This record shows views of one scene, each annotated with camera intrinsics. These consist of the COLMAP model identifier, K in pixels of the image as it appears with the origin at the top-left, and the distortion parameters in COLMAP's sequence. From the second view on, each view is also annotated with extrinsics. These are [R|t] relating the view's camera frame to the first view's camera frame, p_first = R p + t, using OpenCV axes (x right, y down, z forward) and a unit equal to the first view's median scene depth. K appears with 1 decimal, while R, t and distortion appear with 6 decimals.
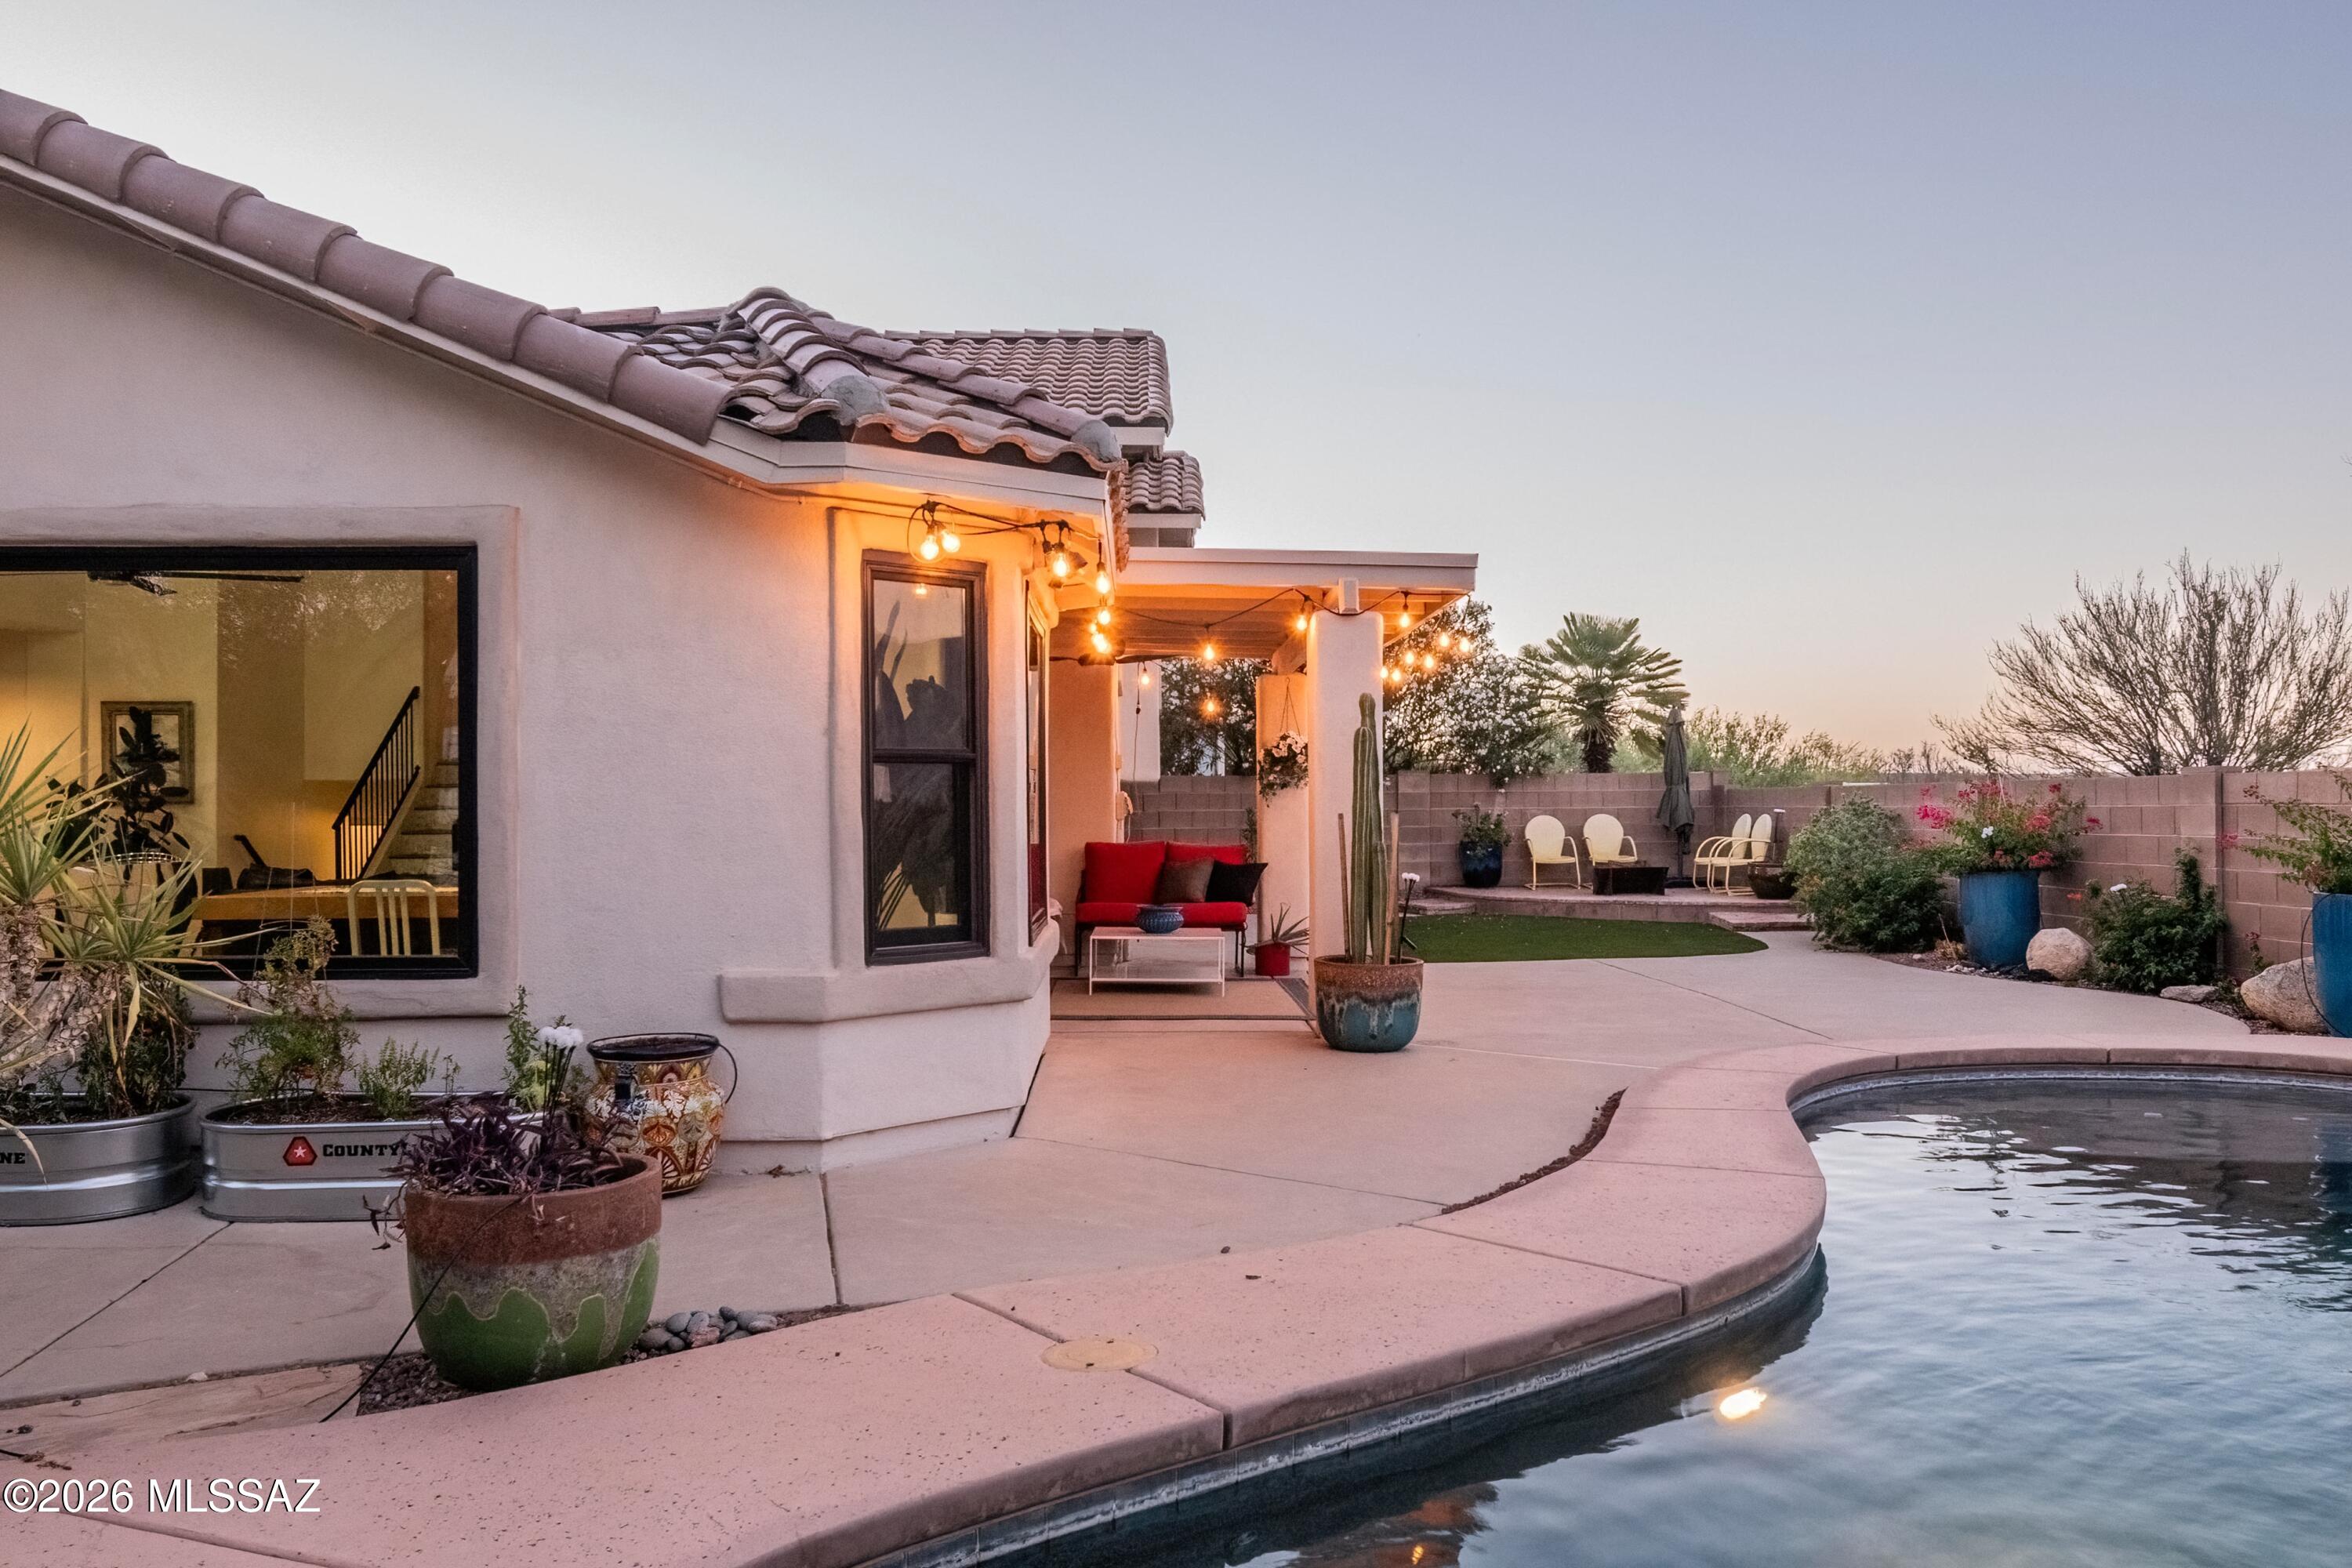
lens RADIAL K [[1765.3, 0, 1178.5], [0, 1765.3, 785.4], [0, 0, 1]] dist [0.005362, 0.003605]
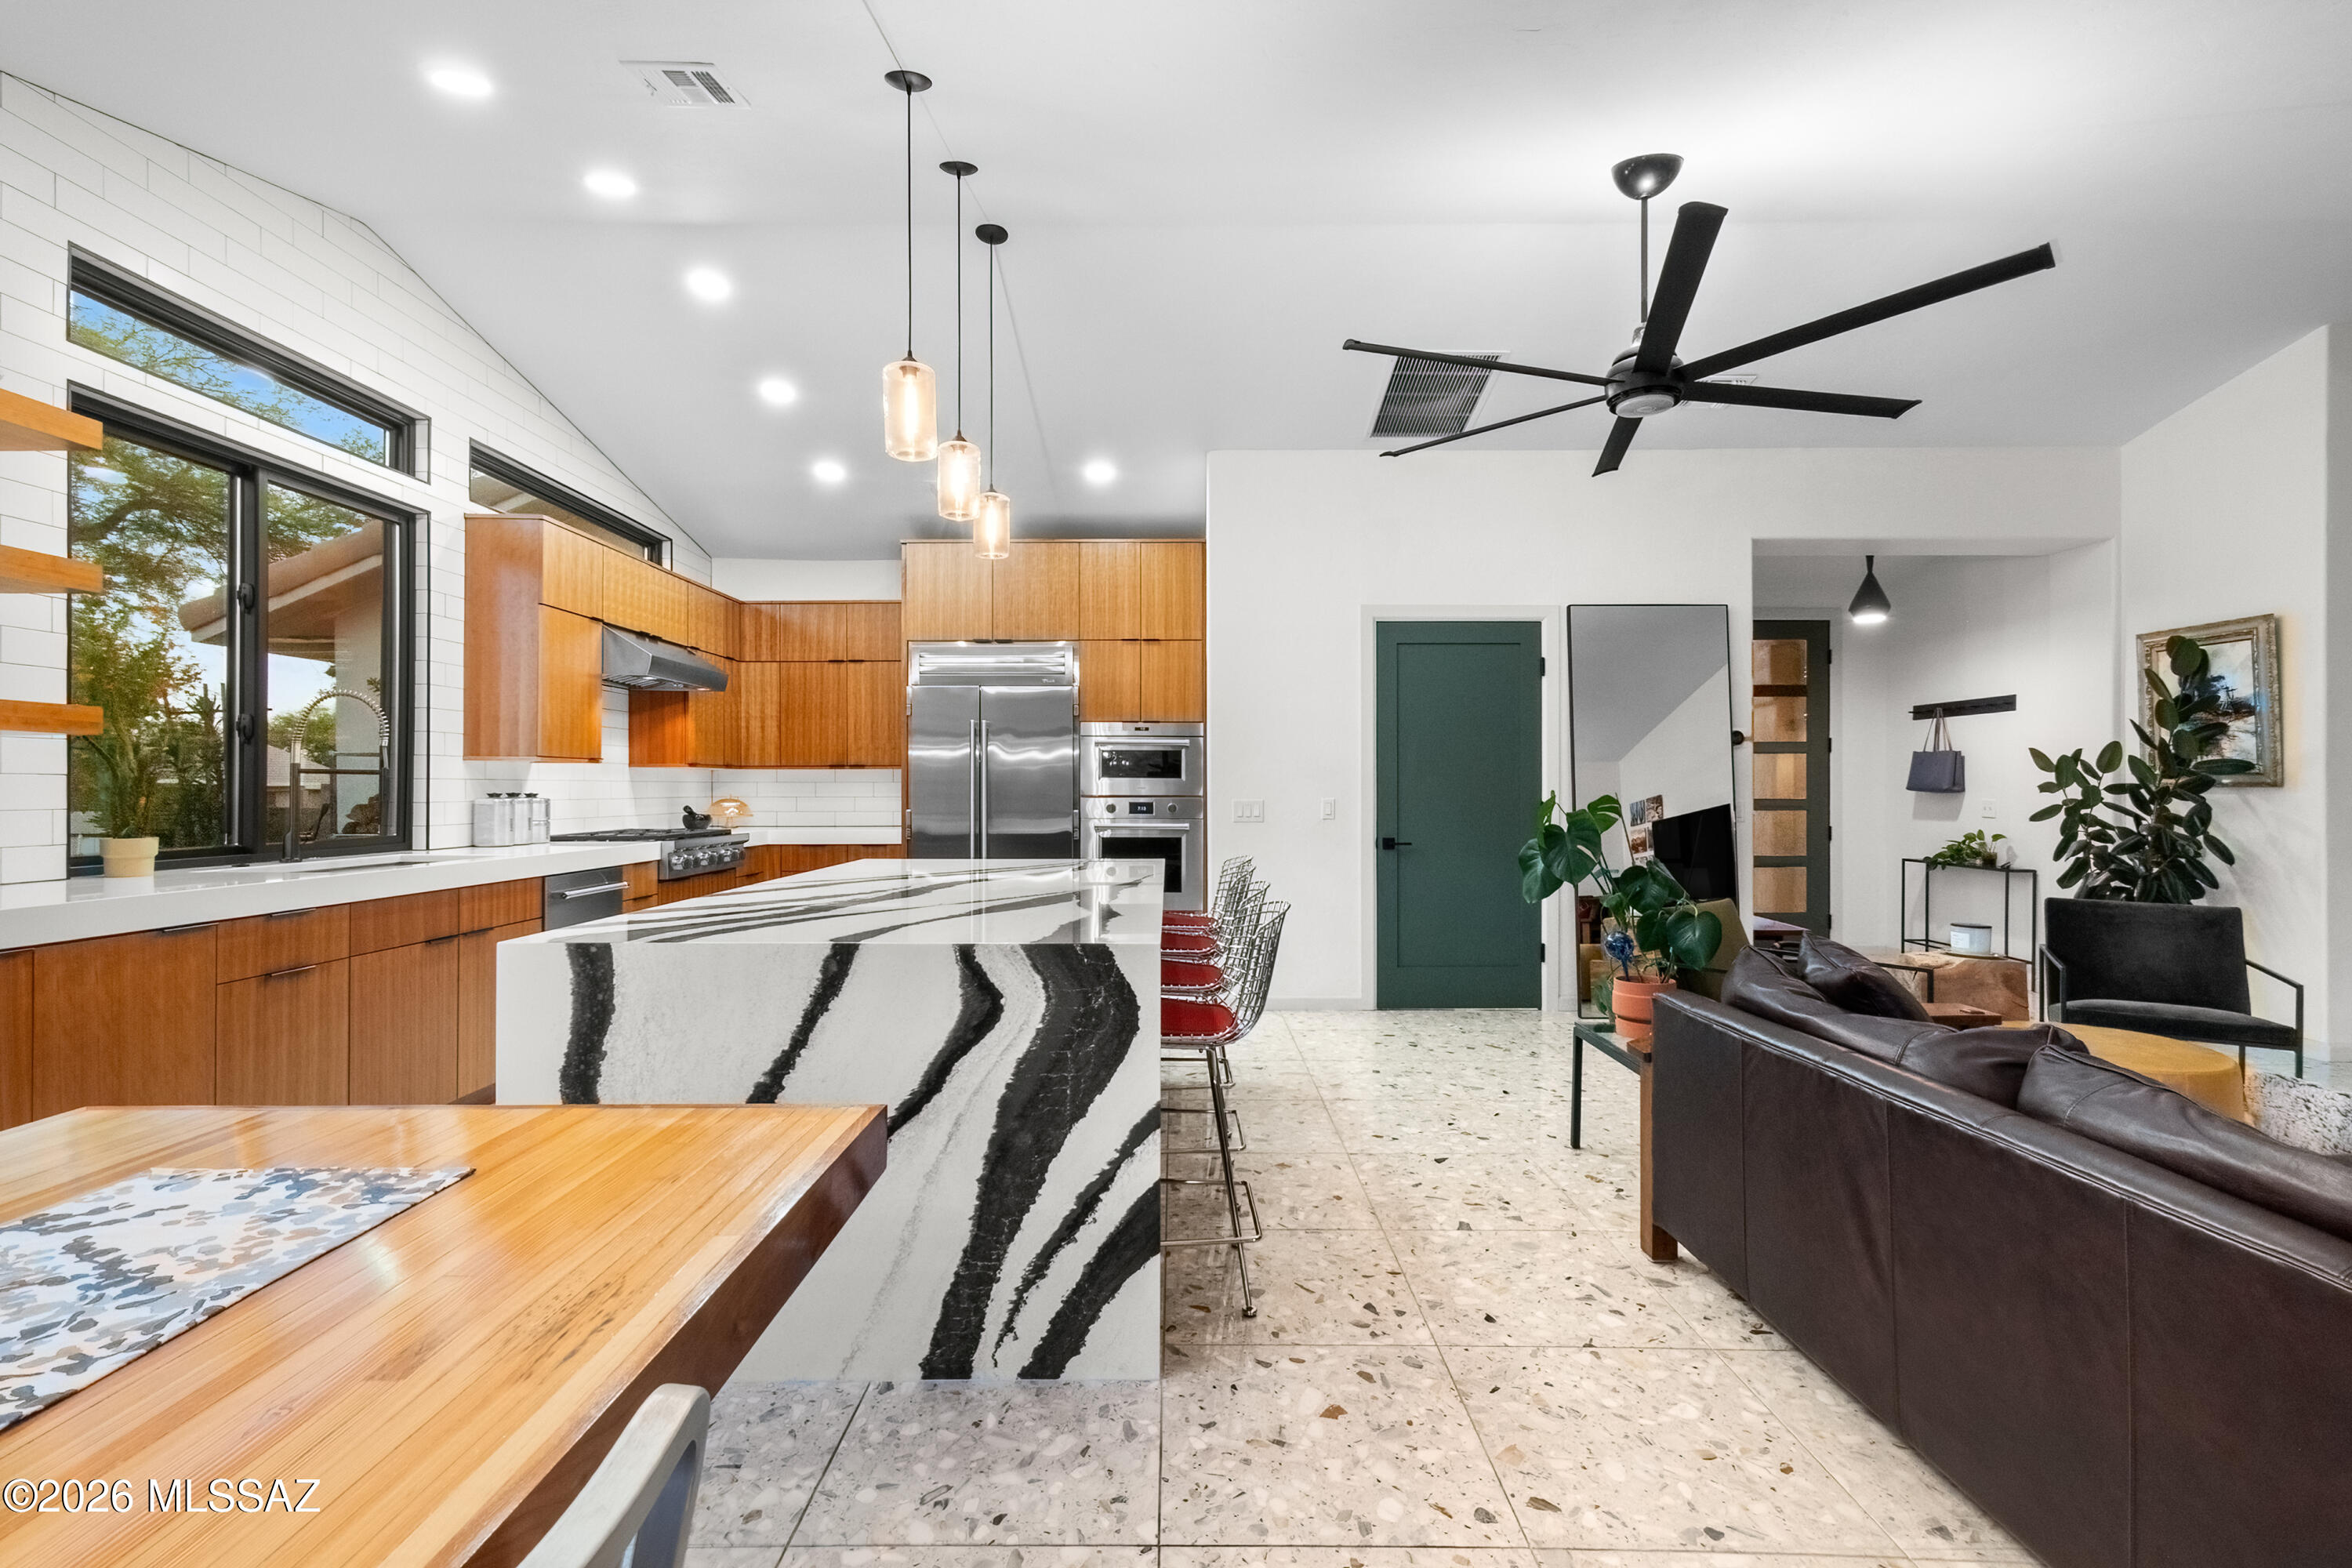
lens RADIAL K [[1057.4, 0, 1188.2], [0, 1057.4, 781.7], [0, 0, 1]] dist [0.006709, -0.003164]
pose [[-0.023799, 0.002521, -0.999714, -0.178914], [0.017586, 0.999843, 0.002103, 0.001346], [0.999562, -0.017530, -0.023840, 0.591920]]
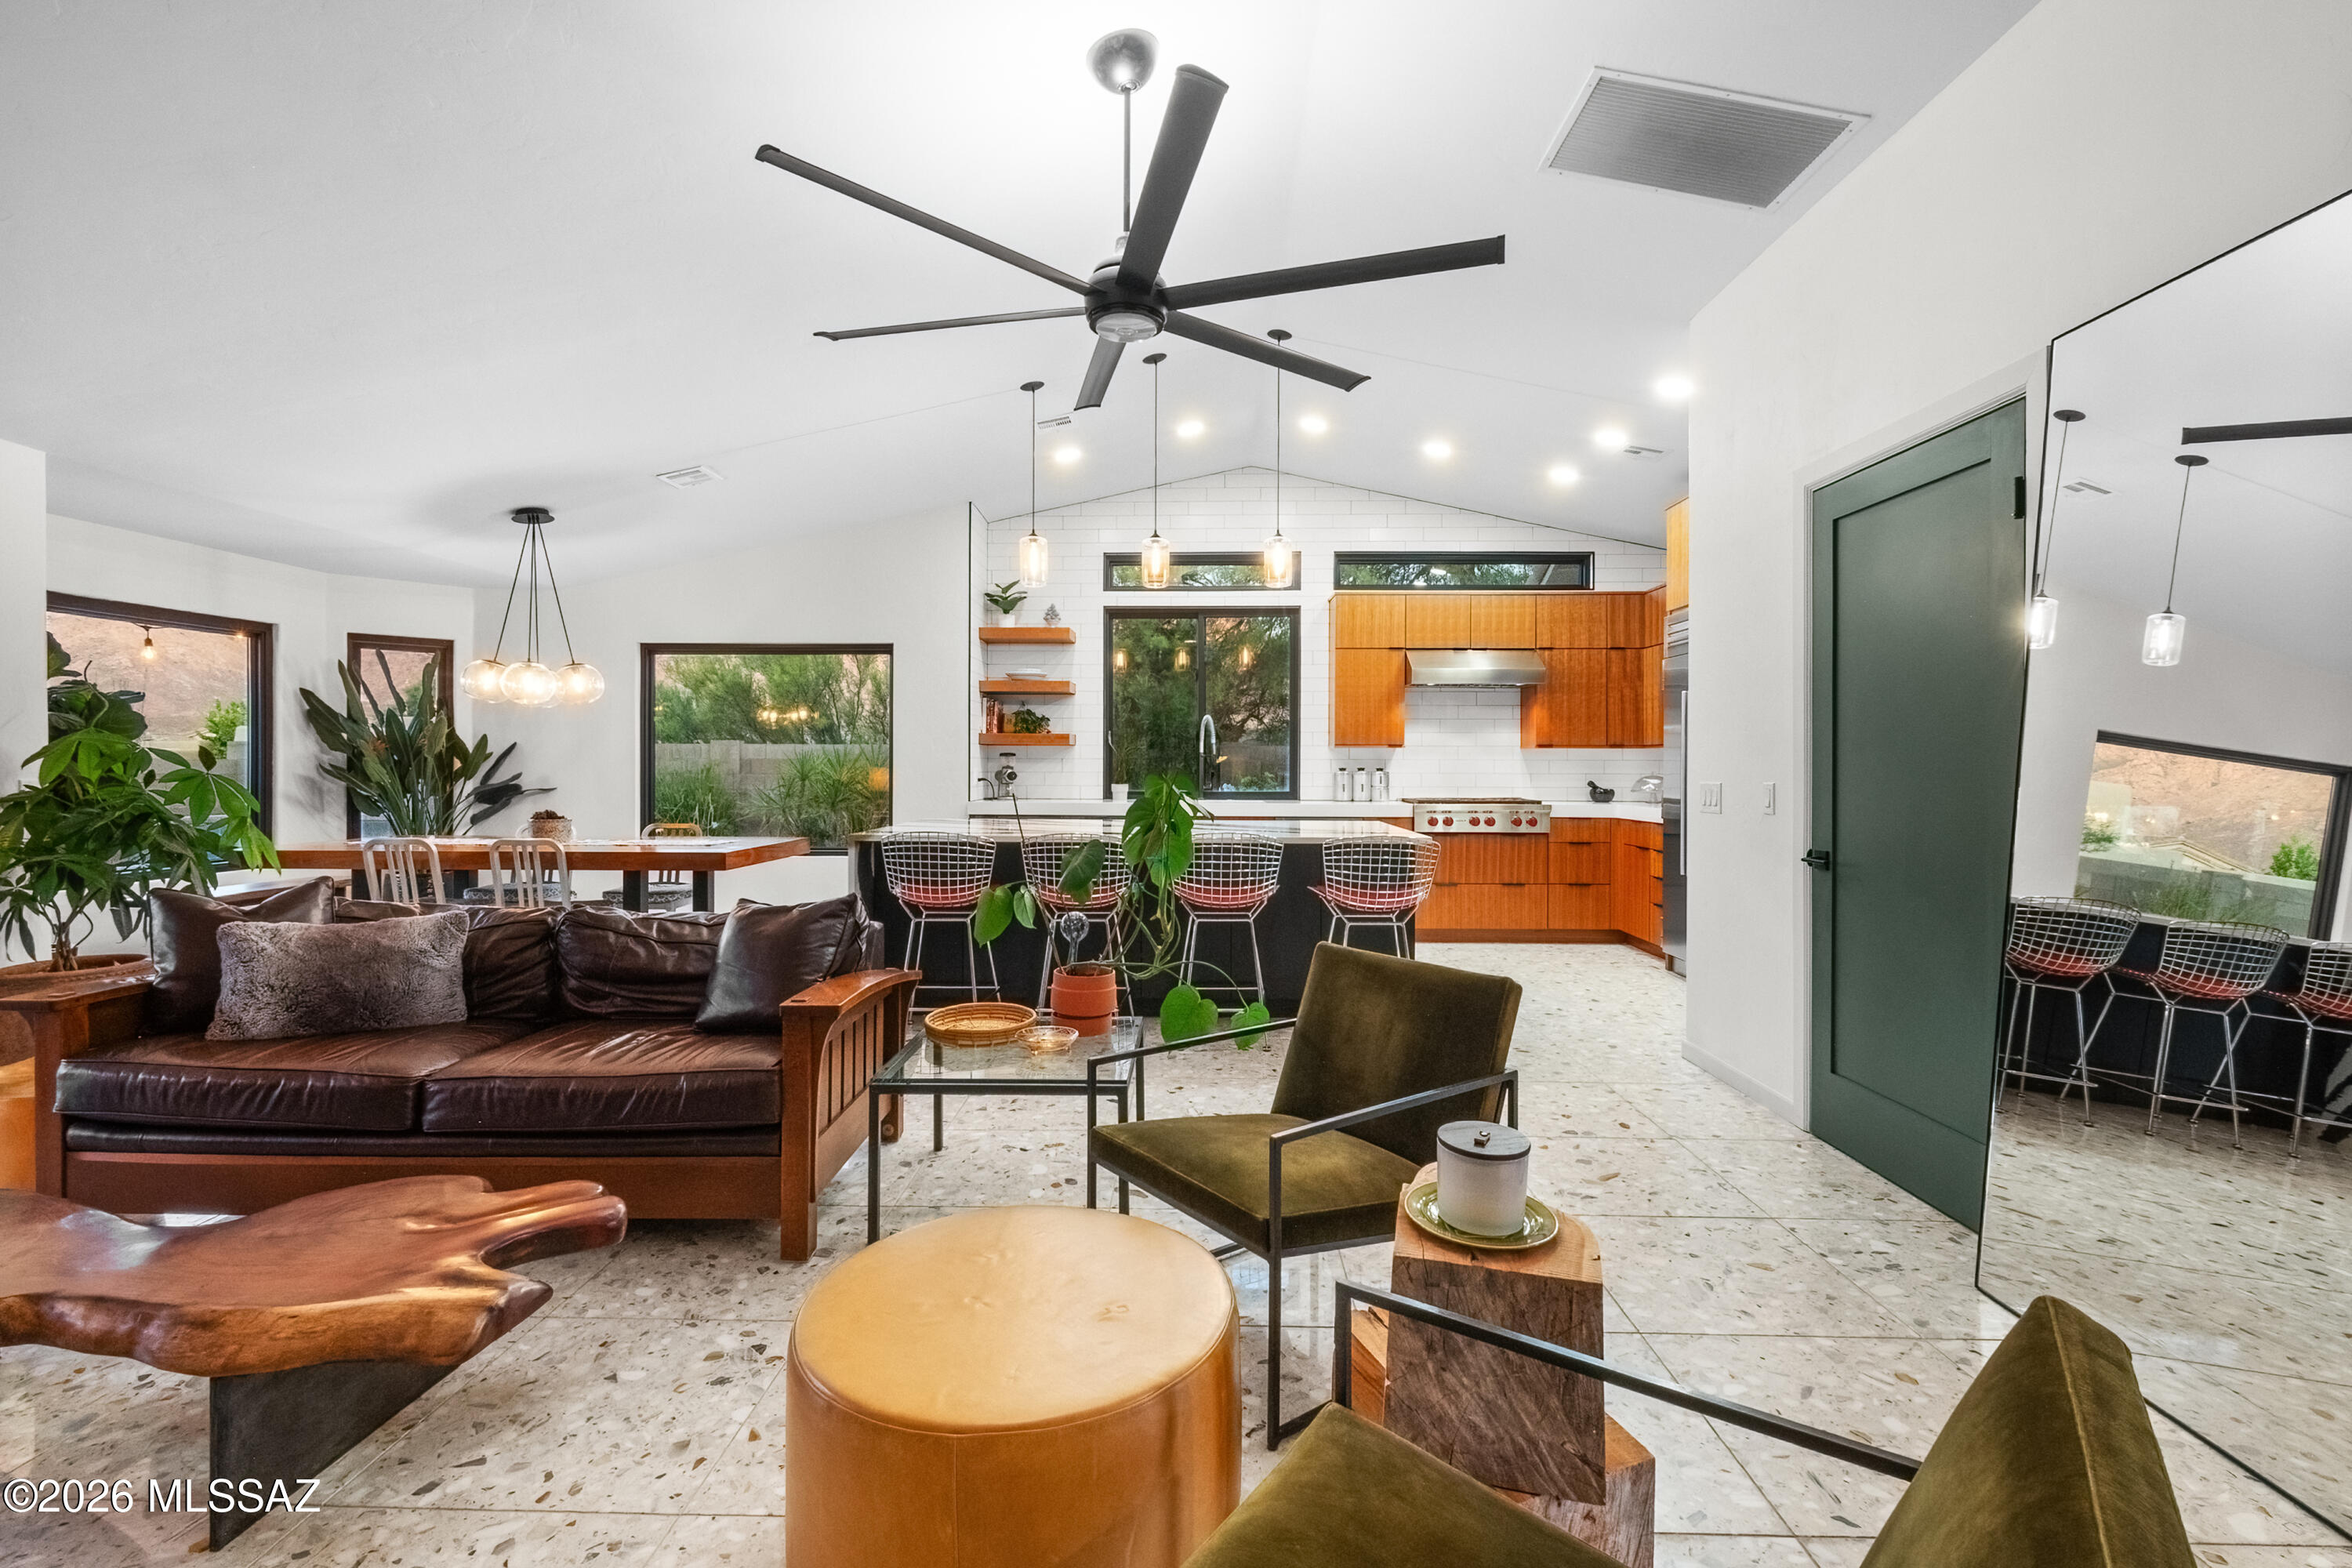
lens RADIAL K [[1057.4, 0, 1172.4], [0, 1057.4, 772.4], [0, 0, 1]] dist [0.006709, -0.003164]
pose [[-0.998578, 0.005677, 0.053015, -0.433786], [0.005148, 0.999936, -0.010122, 0.008634], [-0.053069, -0.009835, -0.998542, 0.888772]]
